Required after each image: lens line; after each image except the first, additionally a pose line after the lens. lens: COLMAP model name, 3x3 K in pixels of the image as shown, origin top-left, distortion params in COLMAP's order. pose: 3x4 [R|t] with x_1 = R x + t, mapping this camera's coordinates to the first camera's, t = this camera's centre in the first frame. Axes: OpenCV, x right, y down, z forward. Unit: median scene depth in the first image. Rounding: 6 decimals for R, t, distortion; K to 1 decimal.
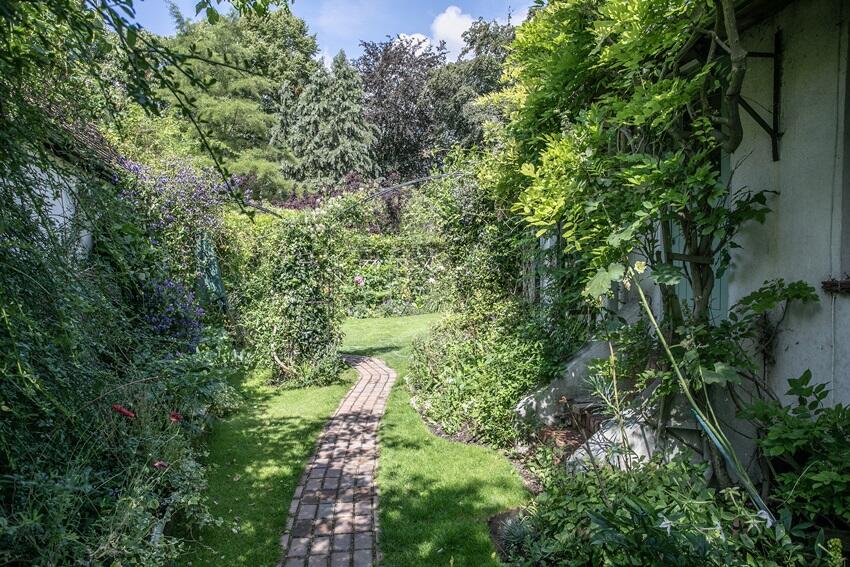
lens RADIAL K [[612.0, 0, 425.3], [0, 612.0, 281.8], [0, 0, 1]] dist [-0.000463, 0.000323]
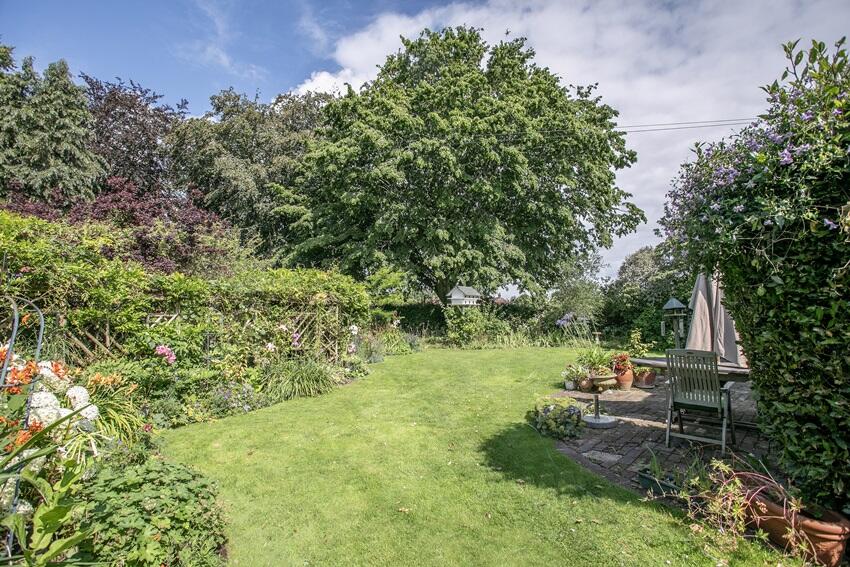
lens RADIAL K [[424.1, 0, 419.7], [0, 424.1, 264.9], [0, 0, 1]] dist [0.005065, 0.002371]
pose [[0.791309, 0.075994, 0.606676, -0.087154], [0.020902, 0.988303, -0.151061, -0.009017], [-0.611059, 0.132217, 0.780465, 0.304286]]
